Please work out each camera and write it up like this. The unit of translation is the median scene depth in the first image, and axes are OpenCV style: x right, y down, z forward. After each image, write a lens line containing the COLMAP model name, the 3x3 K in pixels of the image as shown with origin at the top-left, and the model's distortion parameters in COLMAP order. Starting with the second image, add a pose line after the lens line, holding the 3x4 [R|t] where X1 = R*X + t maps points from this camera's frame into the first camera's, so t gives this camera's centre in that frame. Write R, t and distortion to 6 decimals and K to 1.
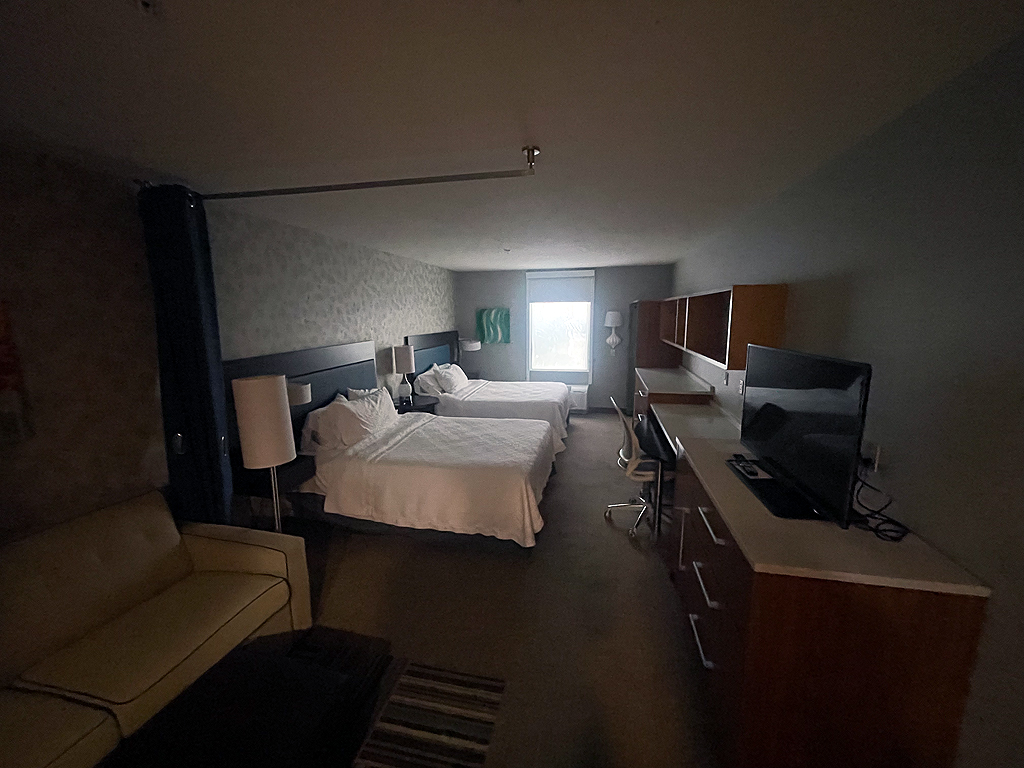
lens RADIAL K [[413.5, 0, 509.2], [0, 413.5, 380.9], [0, 0, 1]] dist [0.000276, 0.000080]
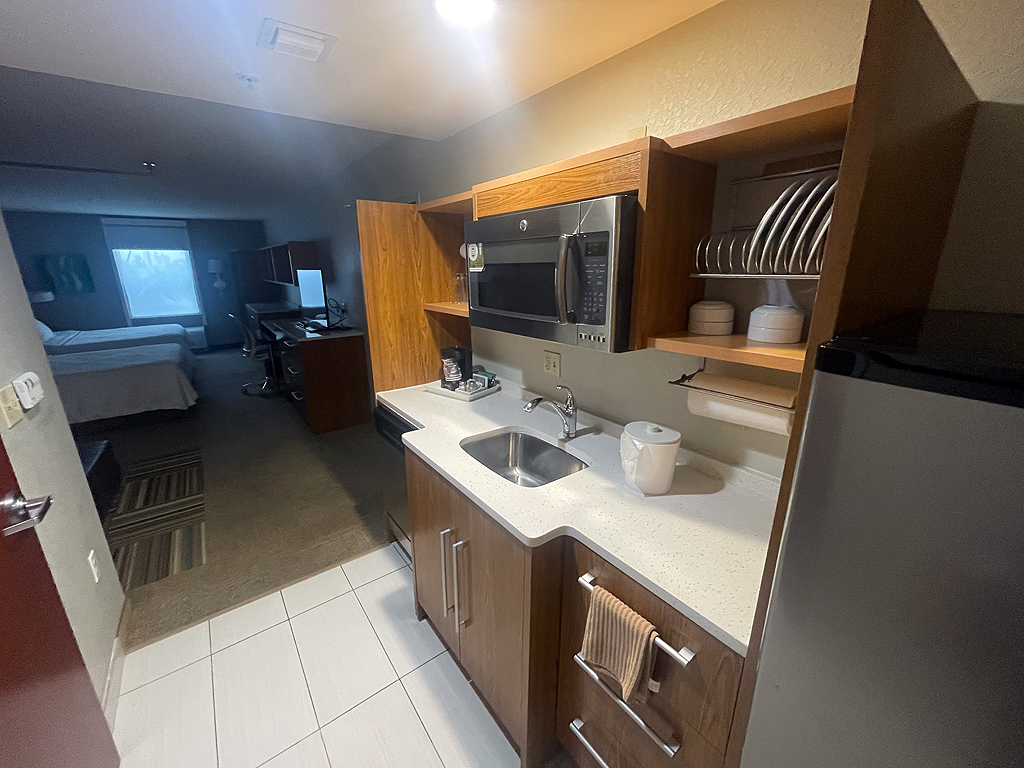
lens RADIAL K [[413.5, 0, 509.4], [0, 413.5, 381.0], [0, 0, 1]] dist [0.000276, 0.000080]
pose [[0.657382, -0.201332, 0.726164, -0.115413], [0.123184, 0.979396, 0.160026, 0.083133], [-0.743421, -0.015746, 0.668639, -0.395842]]
